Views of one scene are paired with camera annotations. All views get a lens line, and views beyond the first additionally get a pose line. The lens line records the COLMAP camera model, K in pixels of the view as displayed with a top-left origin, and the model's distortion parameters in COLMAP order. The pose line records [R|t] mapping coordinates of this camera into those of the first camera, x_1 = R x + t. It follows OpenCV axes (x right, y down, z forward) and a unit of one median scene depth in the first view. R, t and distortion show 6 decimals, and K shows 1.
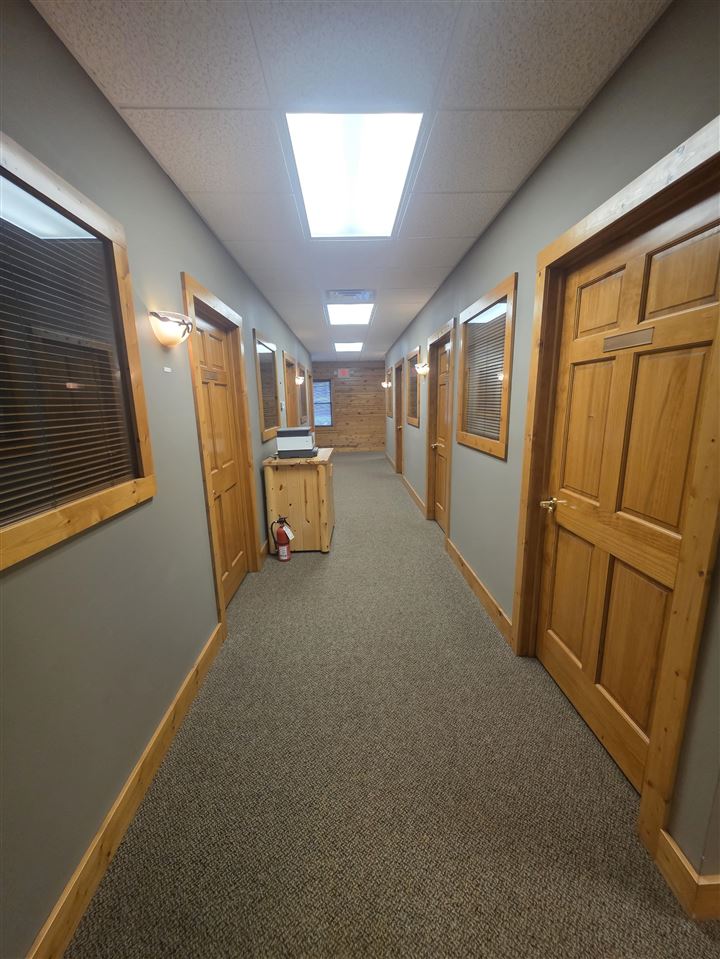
lens RADIAL K [[383.8, 0, 360.0], [0, 383.8, 479.5], [0, 0, 1]] dist [0.001327, -0.000747]
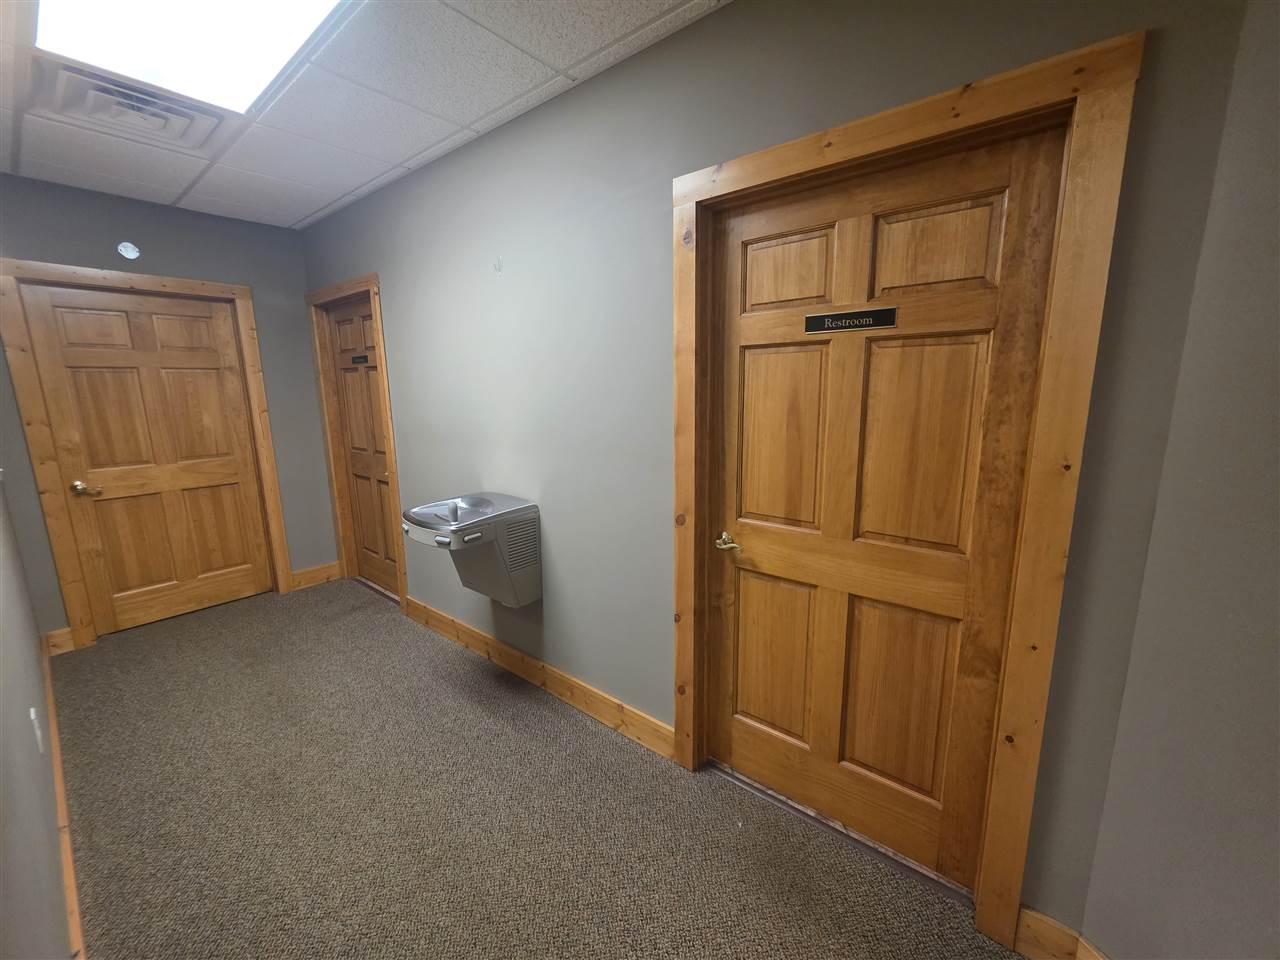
lens RADIAL K [[512.3, 0, 636.3], [0, 512.3, 479.3], [0, 0, 1]] dist [0.001327, -0.000747]
pose [[0.660785, -0.123351, 0.740370, -0.343865], [0.154804, 0.987593, 0.026375, -0.117076], [-0.734438, 0.097184, 0.671682, 0.553728]]
